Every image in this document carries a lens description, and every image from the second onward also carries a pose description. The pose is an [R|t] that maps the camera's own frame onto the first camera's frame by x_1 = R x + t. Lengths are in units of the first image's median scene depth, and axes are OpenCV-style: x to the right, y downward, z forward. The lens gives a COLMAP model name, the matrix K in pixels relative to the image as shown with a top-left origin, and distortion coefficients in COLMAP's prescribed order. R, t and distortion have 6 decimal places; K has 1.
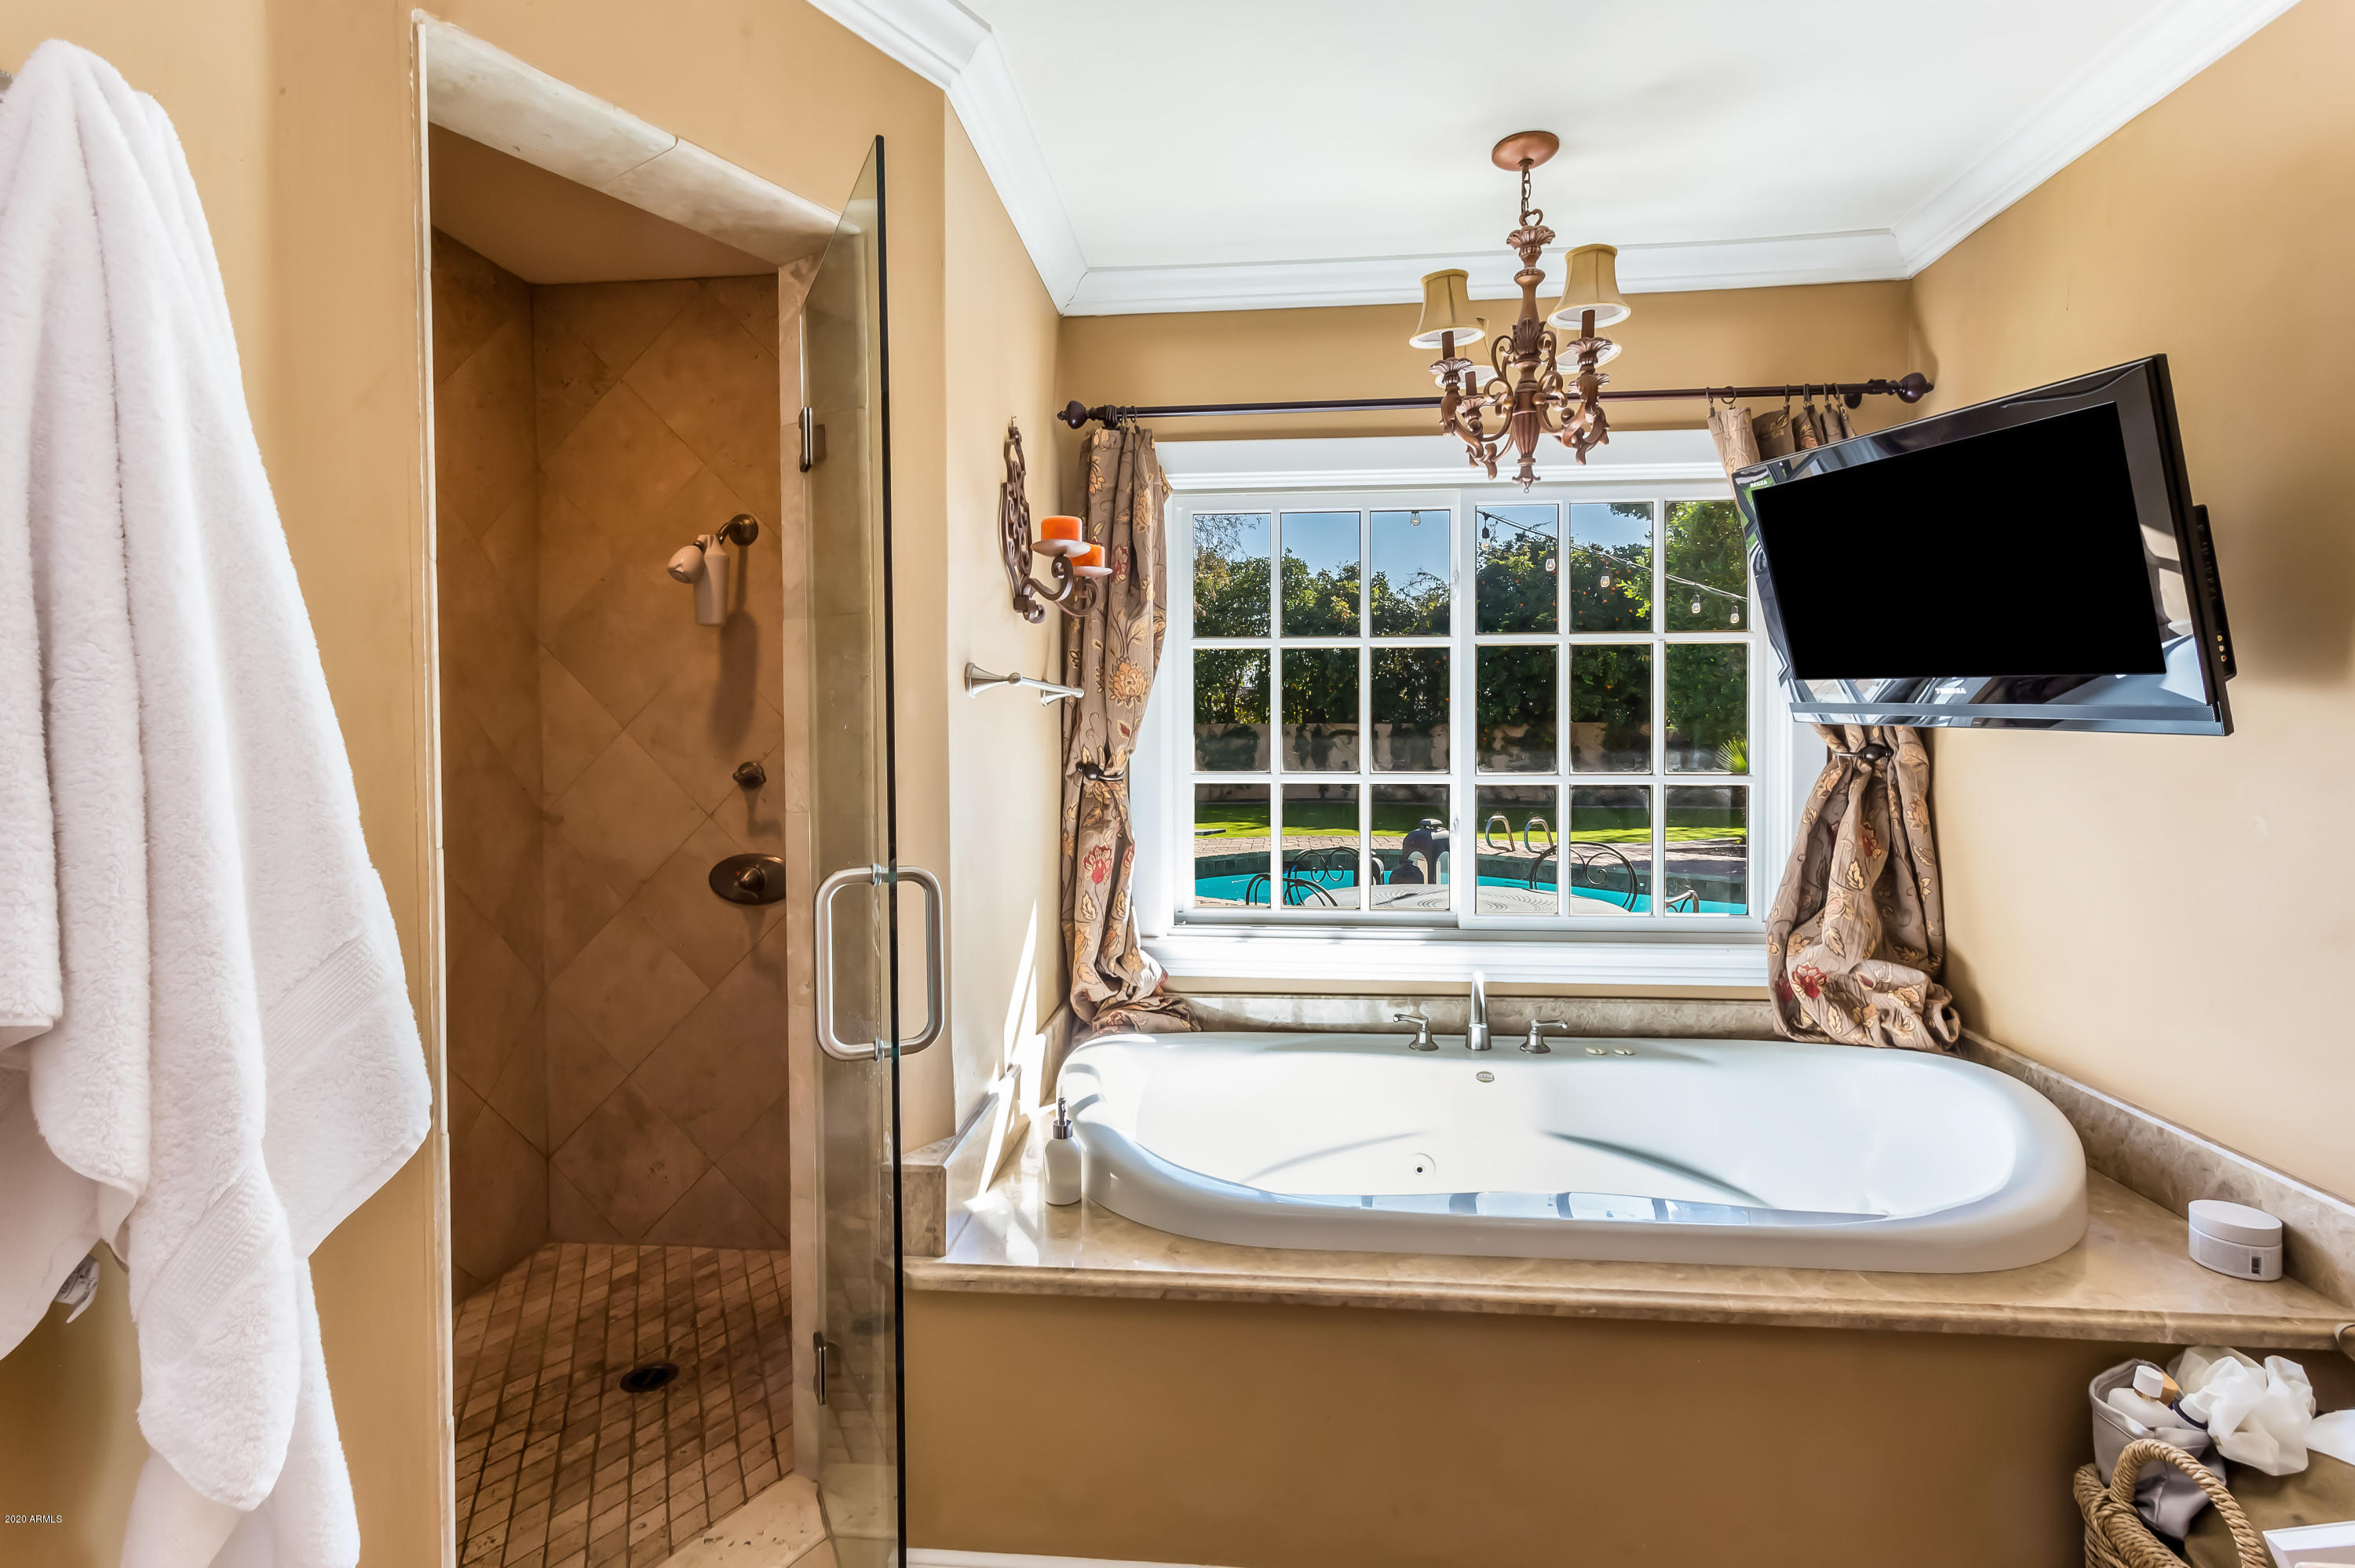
lens RADIAL K [[1134.7, 0, 1173.9], [0, 1134.7, 745.9], [0, 0, 1]] dist [0.010428, -0.001474]
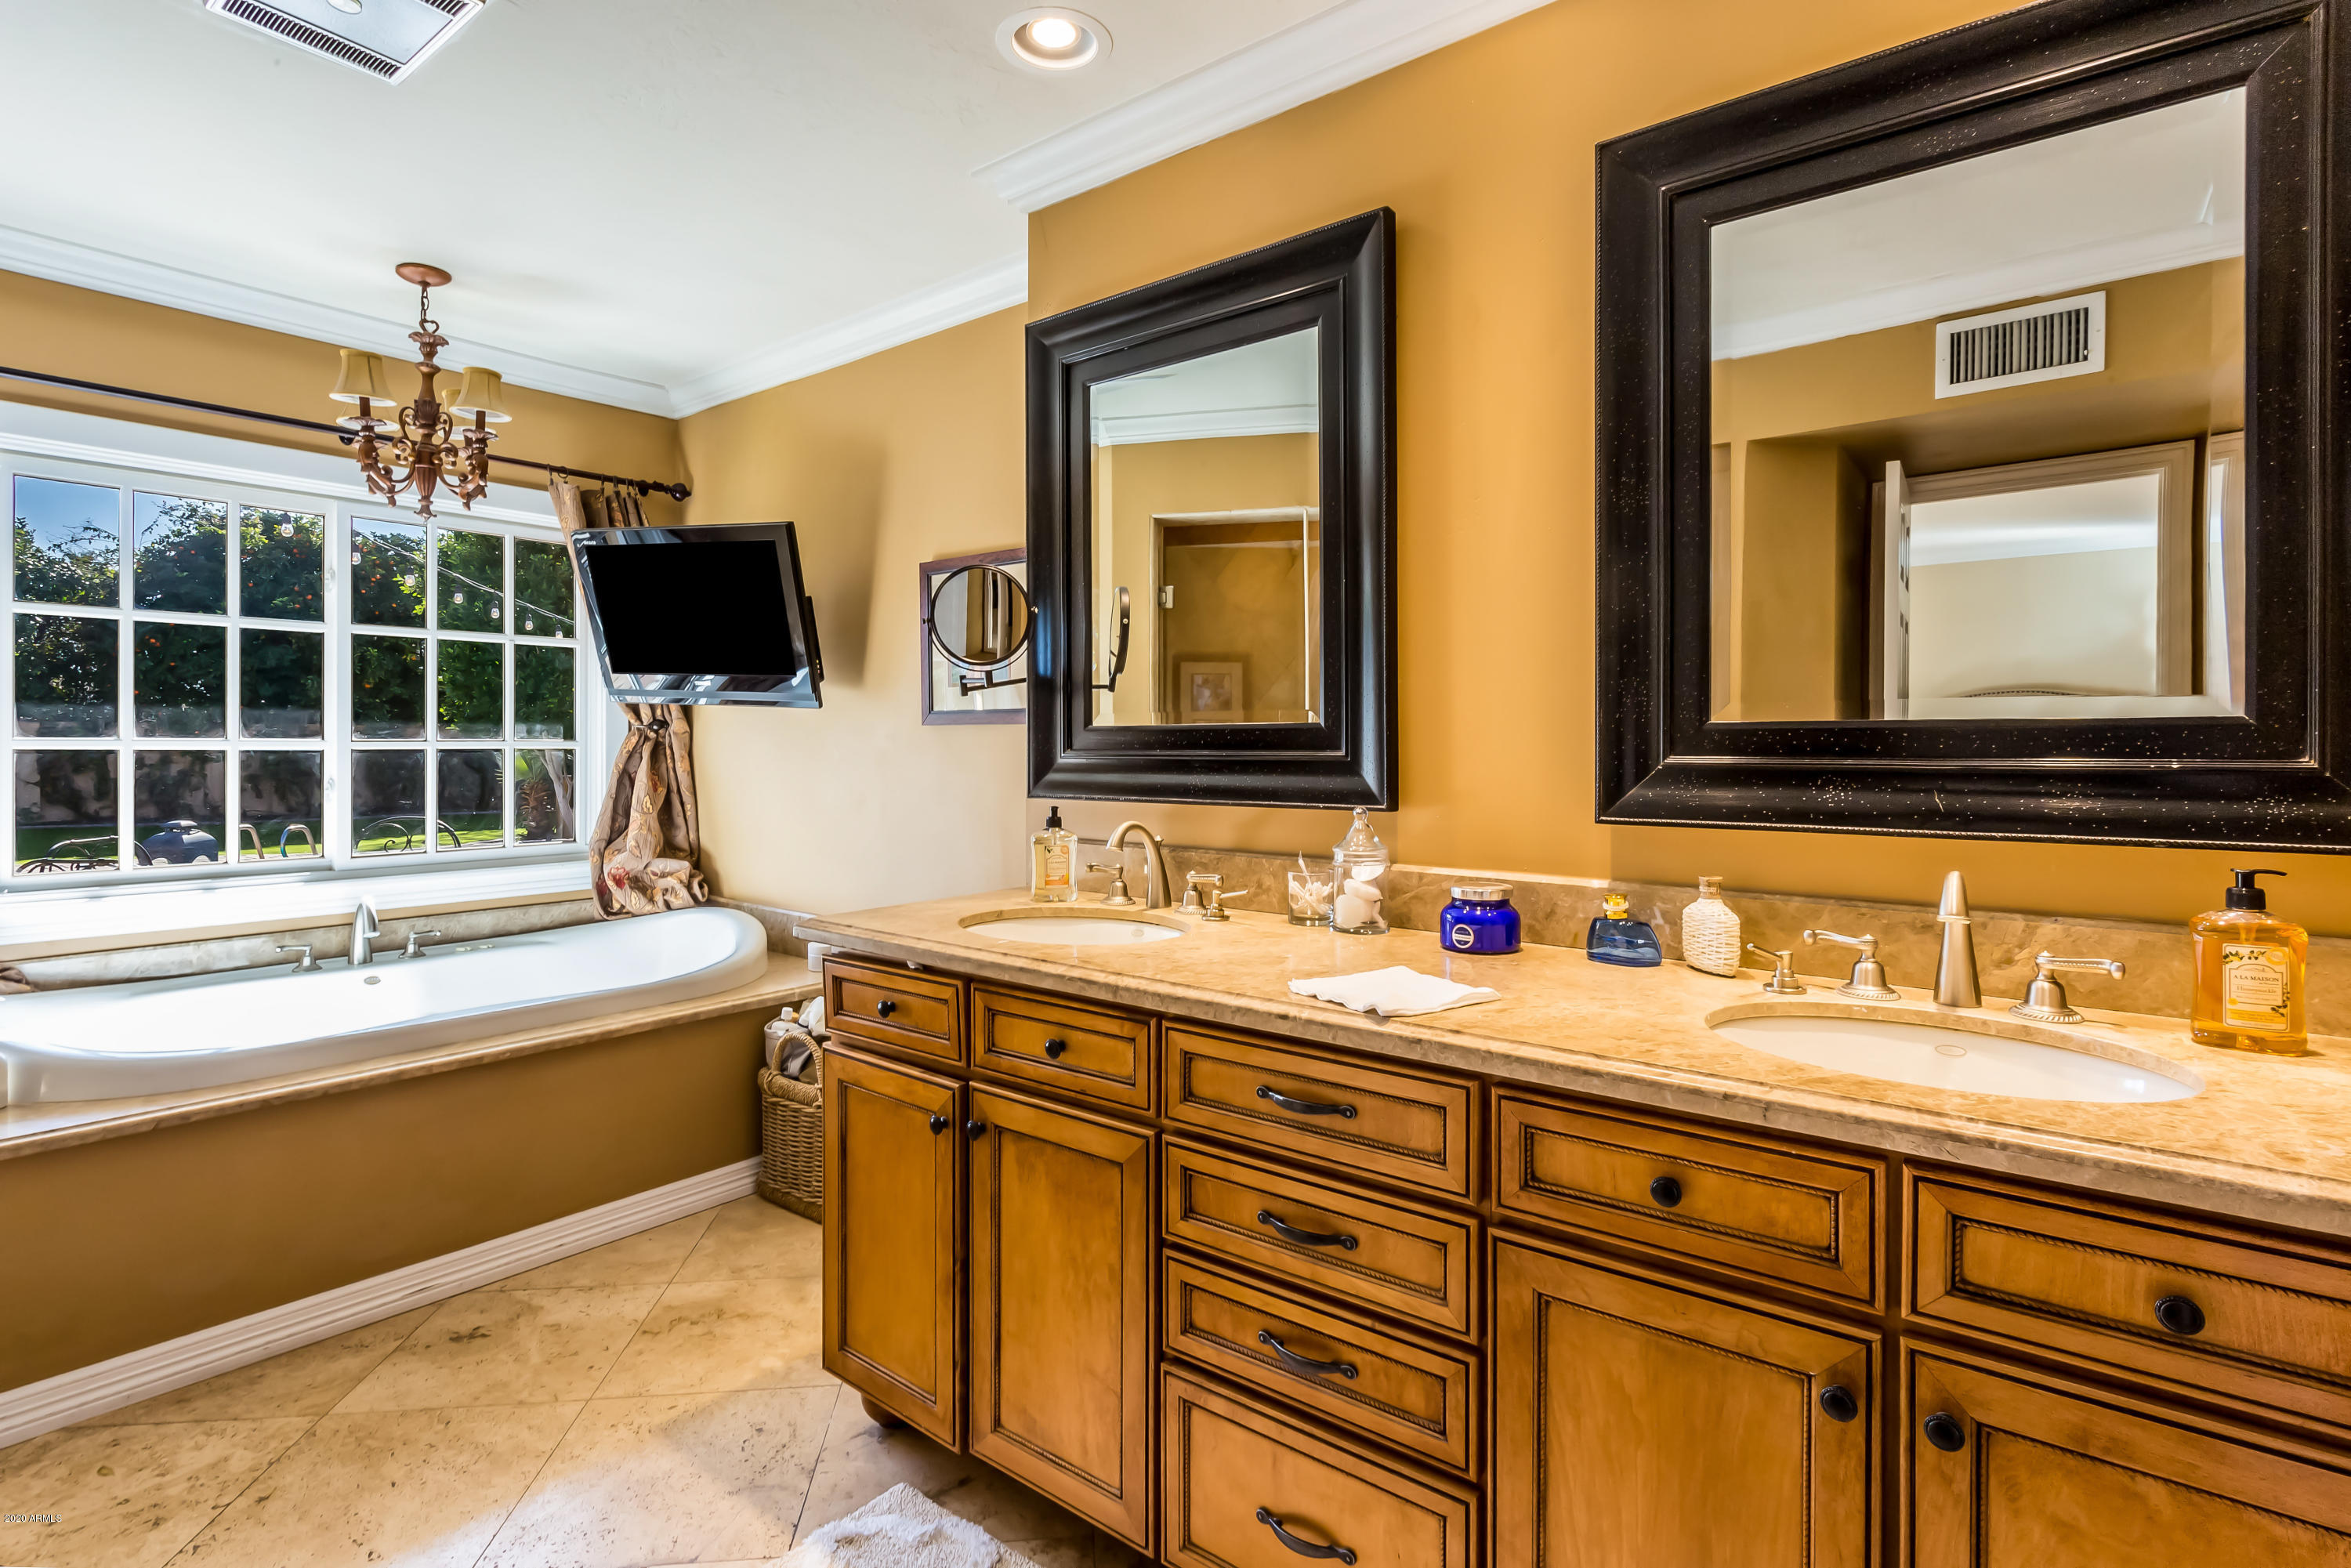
lens RADIAL K [[1167.8, 0, 1173.1], [0, 1167.8, 752.8], [0, 0, 1]] dist [-0.000286, 0.001170]
pose [[0.553524, -0.002199, 0.832830, -0.312030], [0.005541, 0.999984, -0.001042, 0.049509], [-0.832815, 0.005192, 0.553528, -0.448988]]
